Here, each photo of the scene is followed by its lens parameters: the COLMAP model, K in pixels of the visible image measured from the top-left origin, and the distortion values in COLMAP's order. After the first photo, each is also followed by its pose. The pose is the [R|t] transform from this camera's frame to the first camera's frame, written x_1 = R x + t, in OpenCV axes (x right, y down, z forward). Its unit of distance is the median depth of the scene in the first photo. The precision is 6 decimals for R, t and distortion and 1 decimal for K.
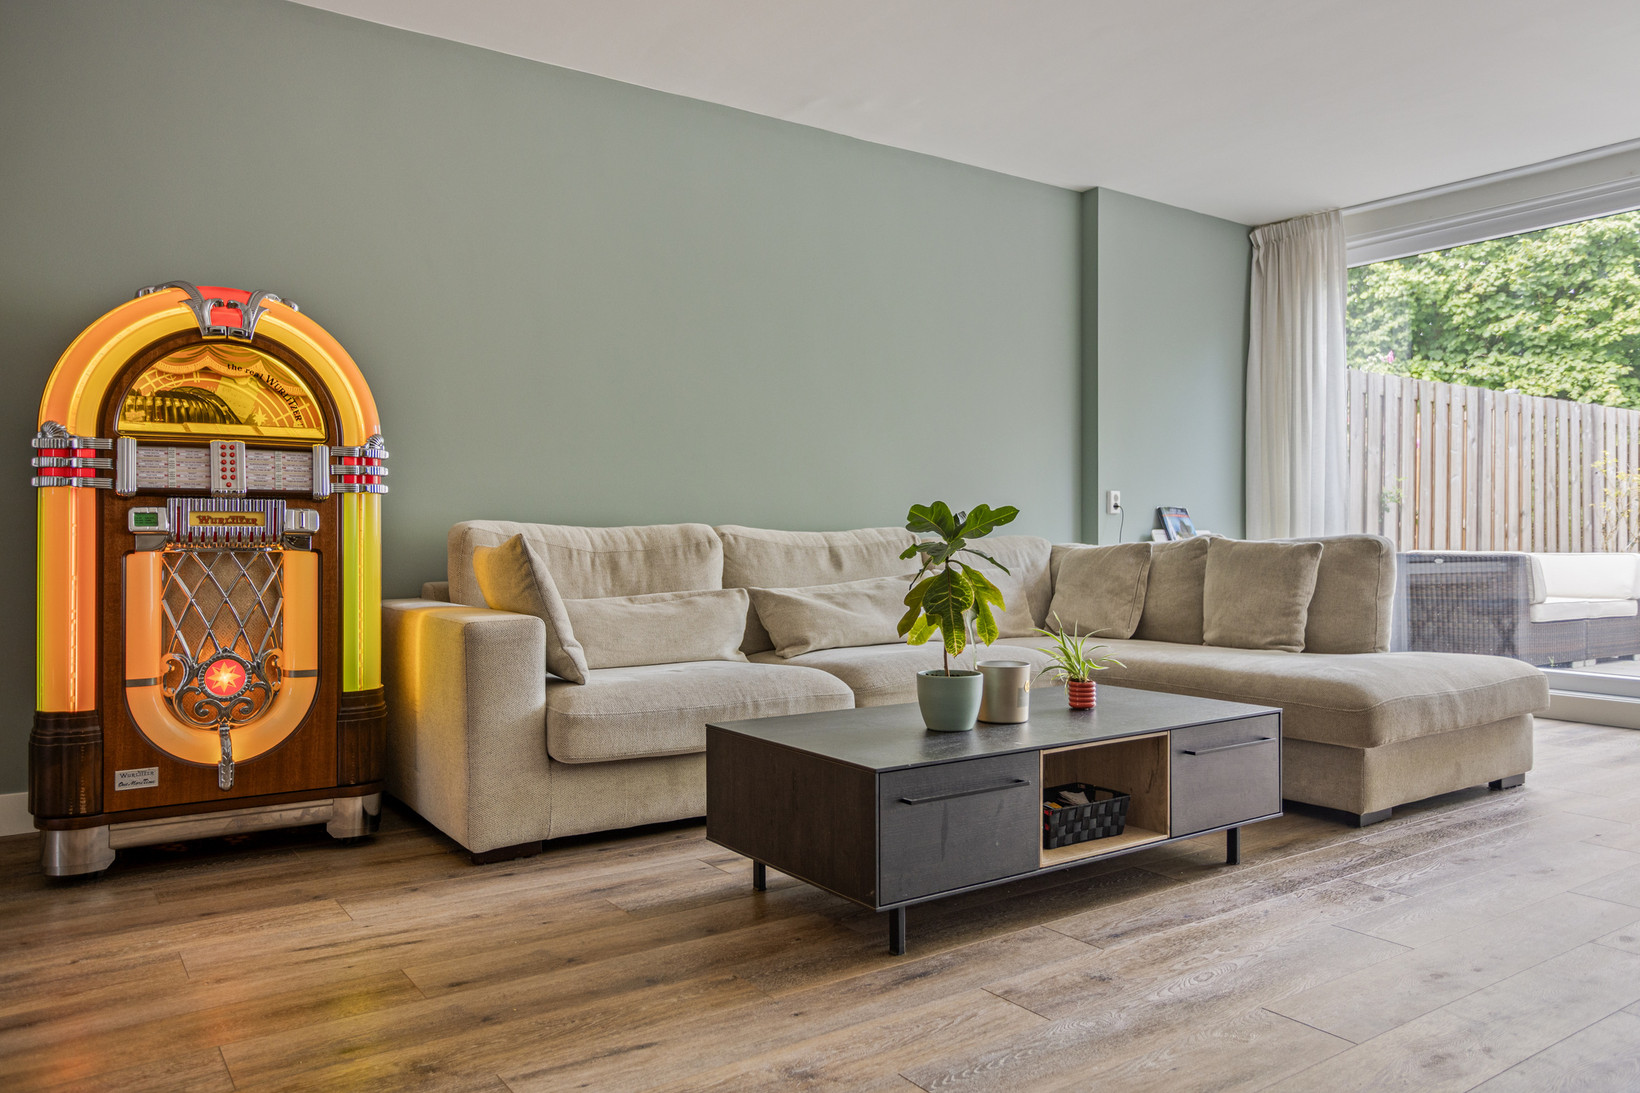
lens RADIAL K [[1190.8, 0, 772.3], [0, 1190.8, 525.7], [0, 0, 1]] dist [-0.043656, 0.045763]
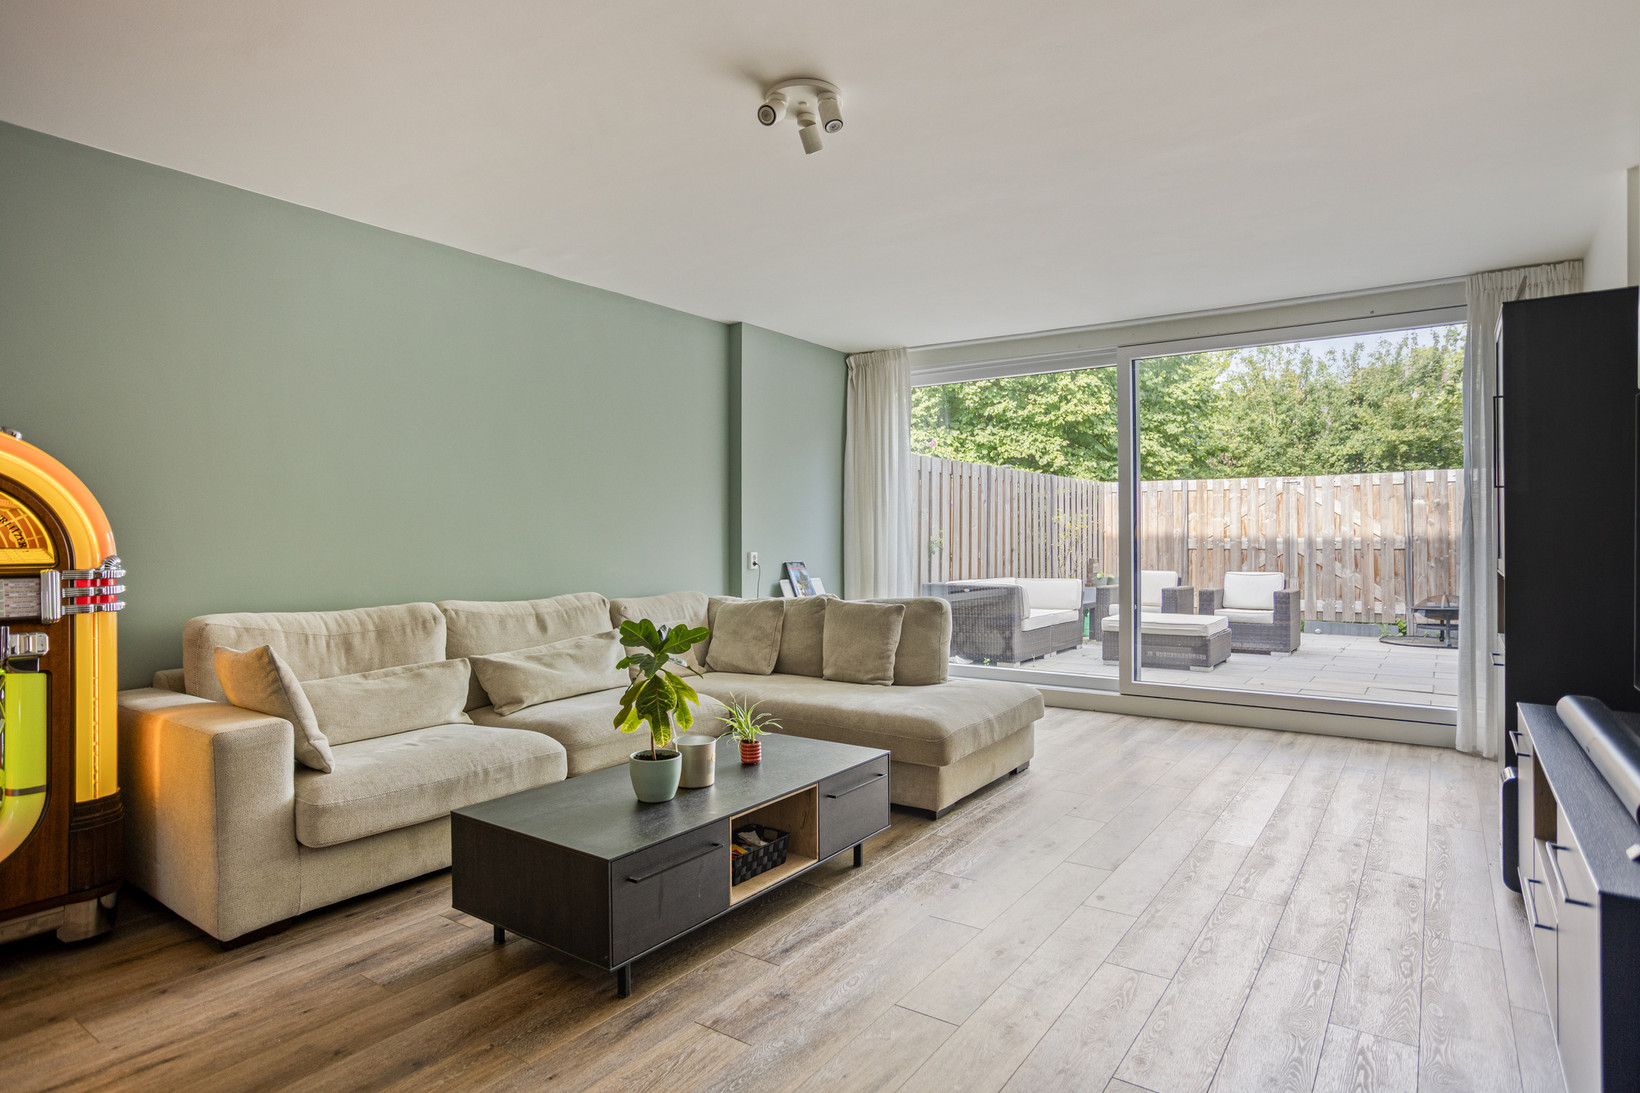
lens RADIAL K [[931.9, 0, 810.2], [0, 931.9, 531.4], [0, 0, 1]] dist [-0.042820, 0.024371]
pose [[0.934425, -0.003528, 0.356142, -0.042617], [0.003463, 0.999994, 0.000819, -0.099215], [-0.356143, 0.000468, 0.934431, 0.010588]]
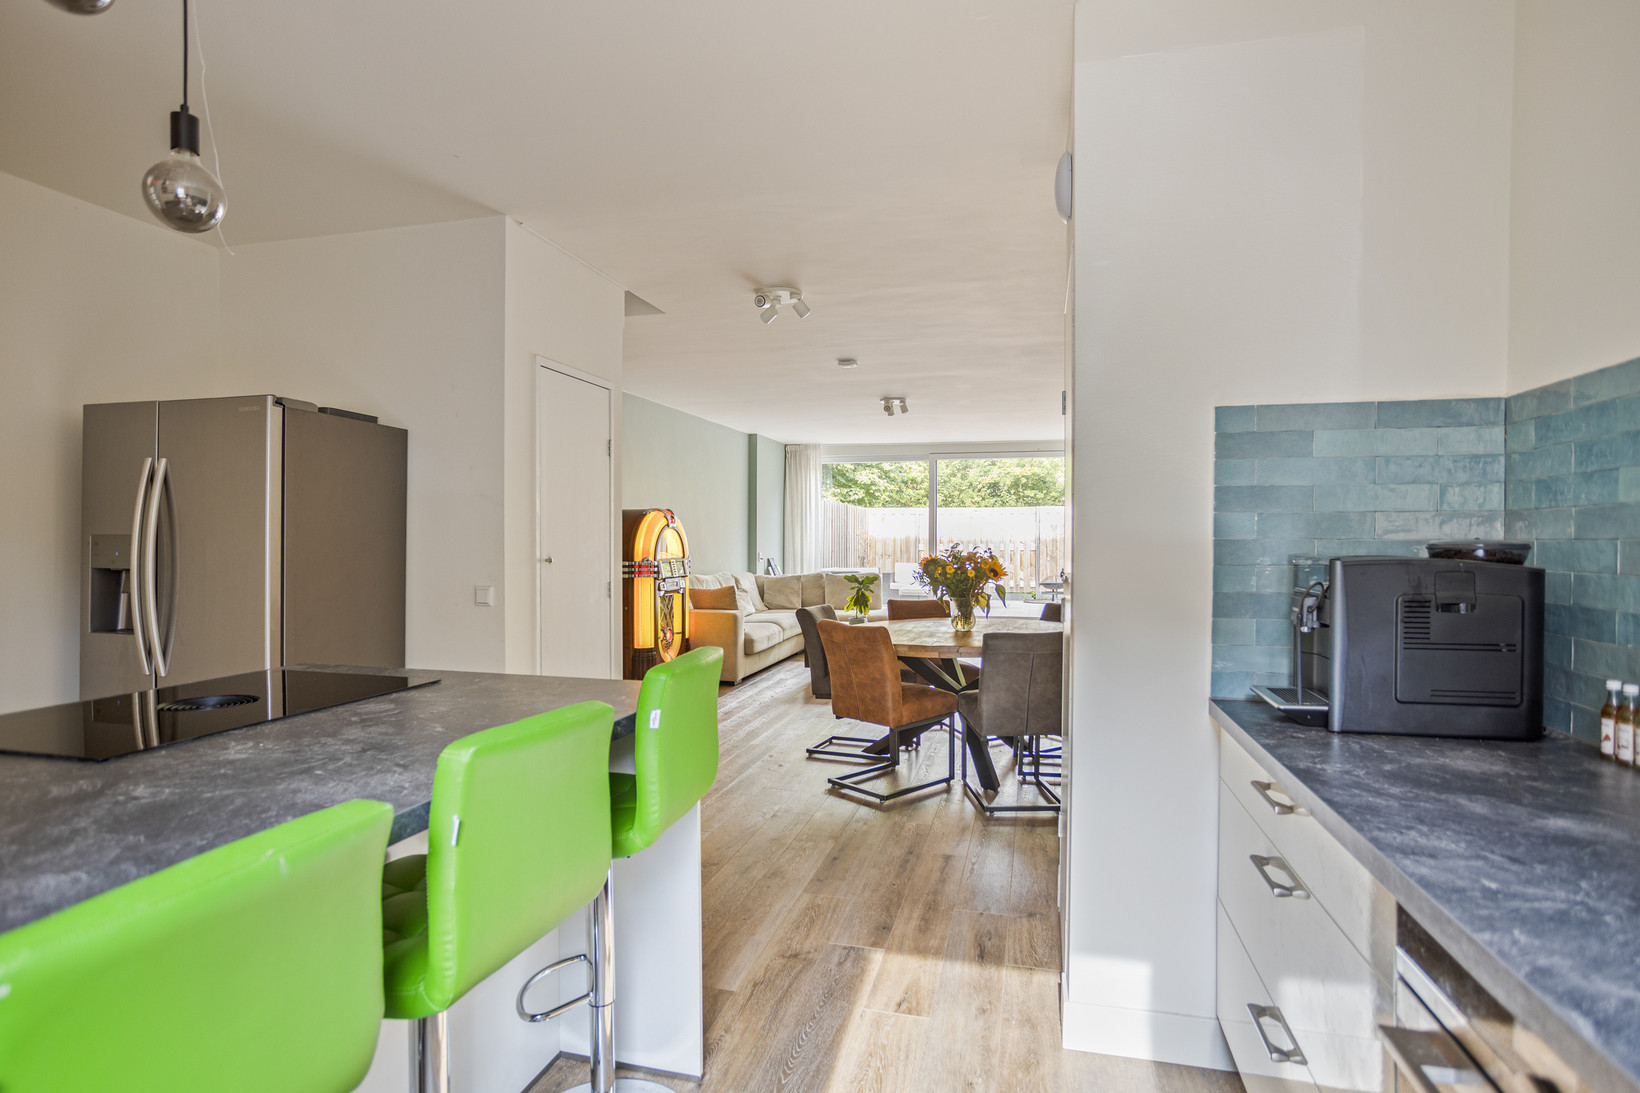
lens RADIAL K [[837.5, 0, 821.6], [0, 837.5, 548.7], [0, 0, 1]] dist [-0.025327, 0.000628]
pose [[0.757012, -0.012431, 0.653283, -1.496593], [0.000438, 0.999828, 0.018518, -0.133813], [-0.653401, -0.013732, 0.756887, -0.869969]]
